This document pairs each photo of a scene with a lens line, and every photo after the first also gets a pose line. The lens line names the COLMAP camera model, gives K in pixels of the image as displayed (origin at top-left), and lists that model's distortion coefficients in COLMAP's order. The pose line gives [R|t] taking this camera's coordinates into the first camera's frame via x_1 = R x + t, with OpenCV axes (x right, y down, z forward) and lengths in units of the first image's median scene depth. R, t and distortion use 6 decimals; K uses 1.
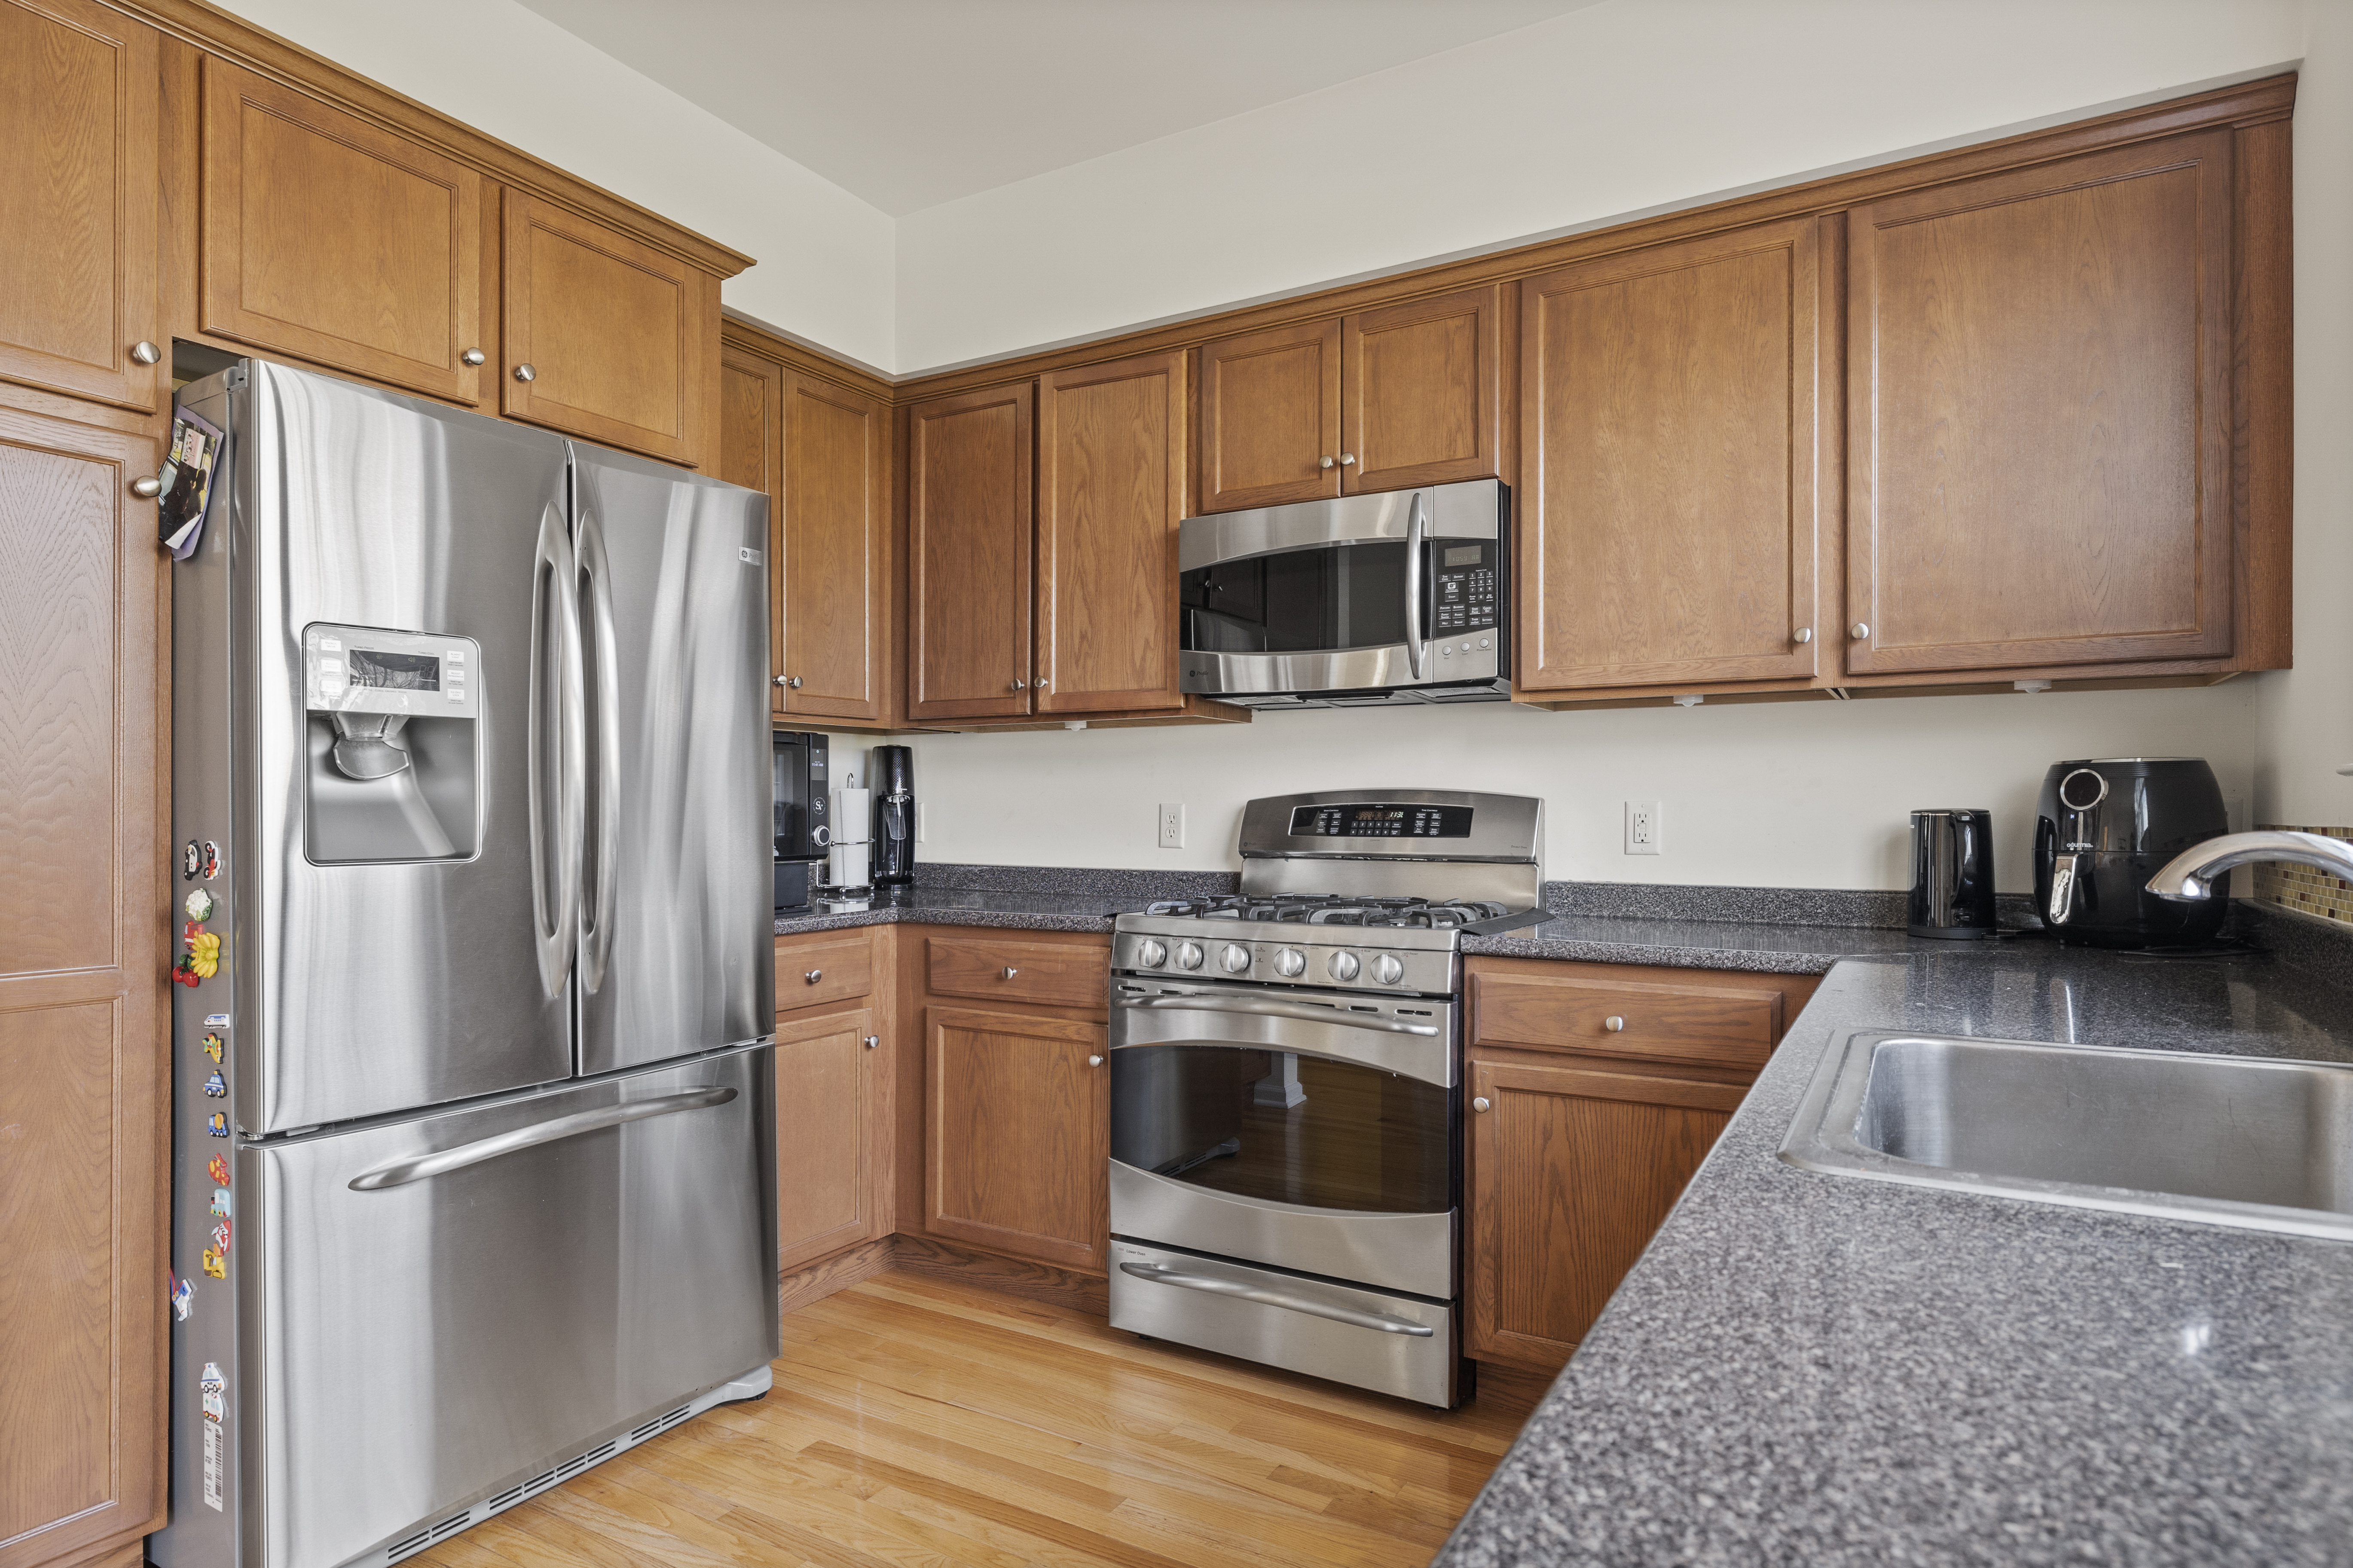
lens RADIAL K [[1288.4, 0, 1178.4], [0, 1288.4, 806.6], [0, 0, 1]] dist [0.002396, -0.000735]
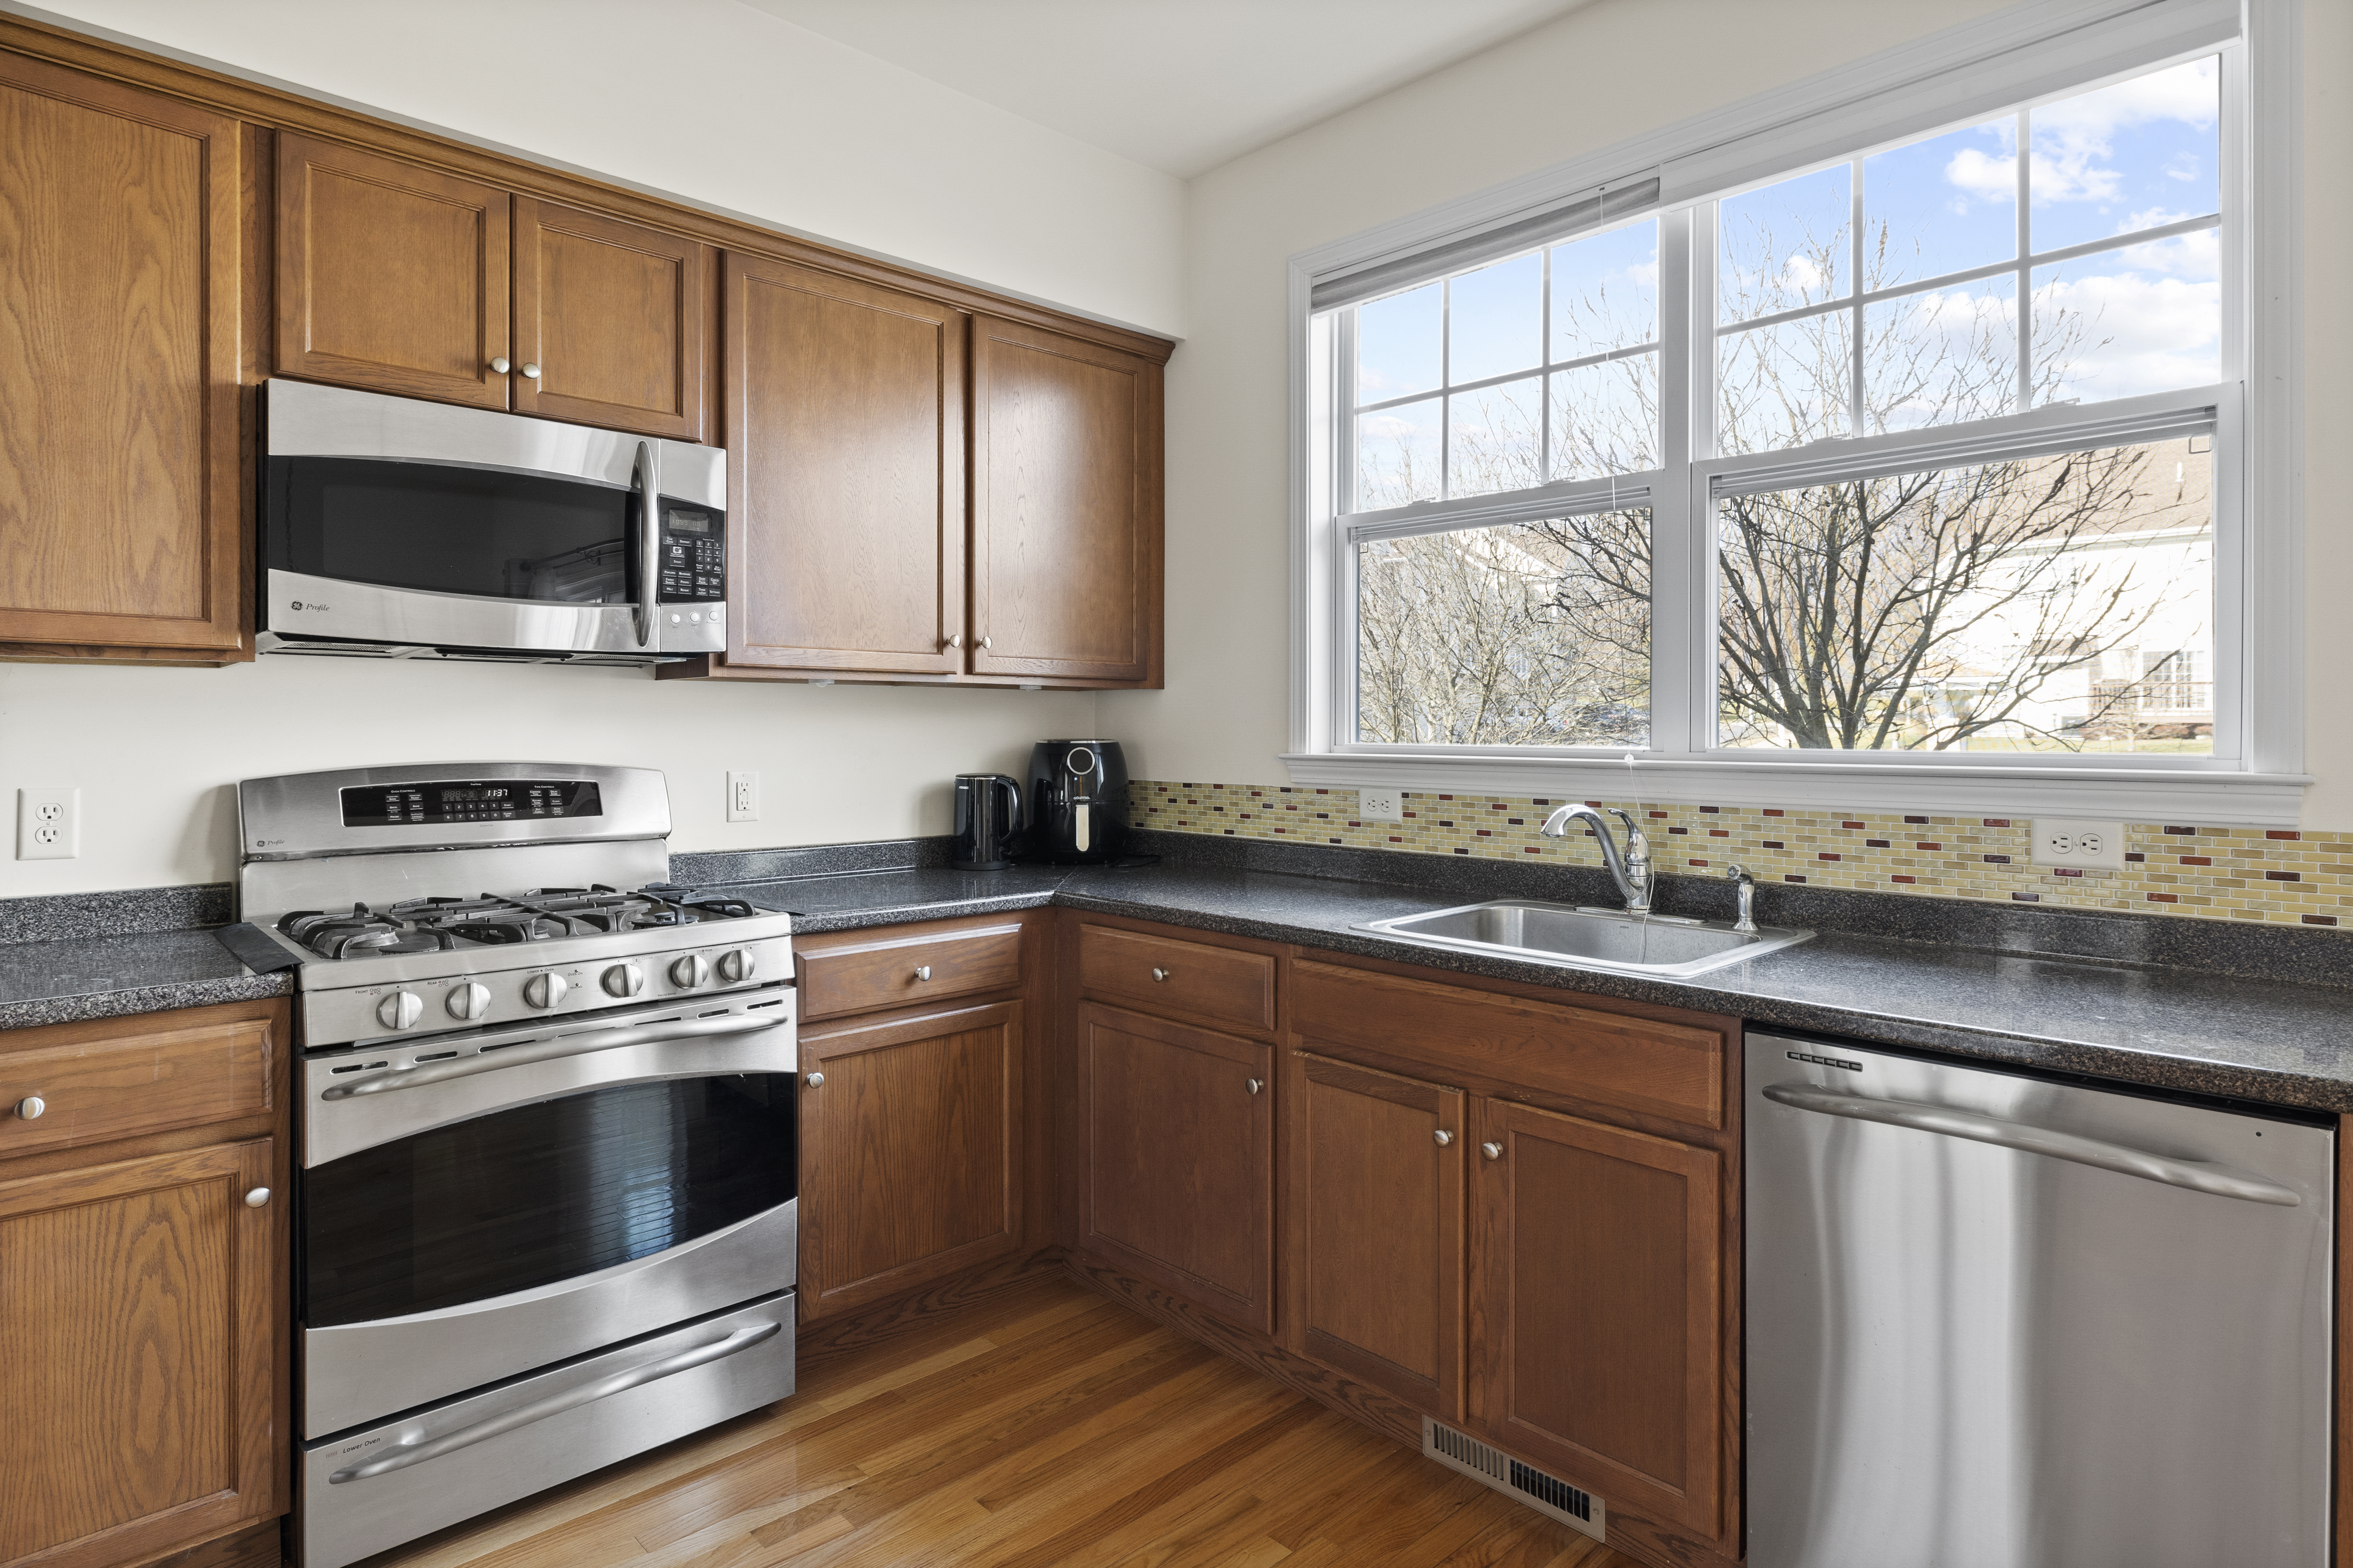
lens RADIAL K [[1288.5, 0, 1170.1], [0, 1288.5, 729.0], [0, 0, 1]] dist [0.002396, -0.000735]
pose [[0.276706, -0.001297, 0.960954, -0.570213], [-0.004037, 0.999989, 0.002512, -0.043290], [-0.960946, -0.004574, 0.276698, 0.380953]]
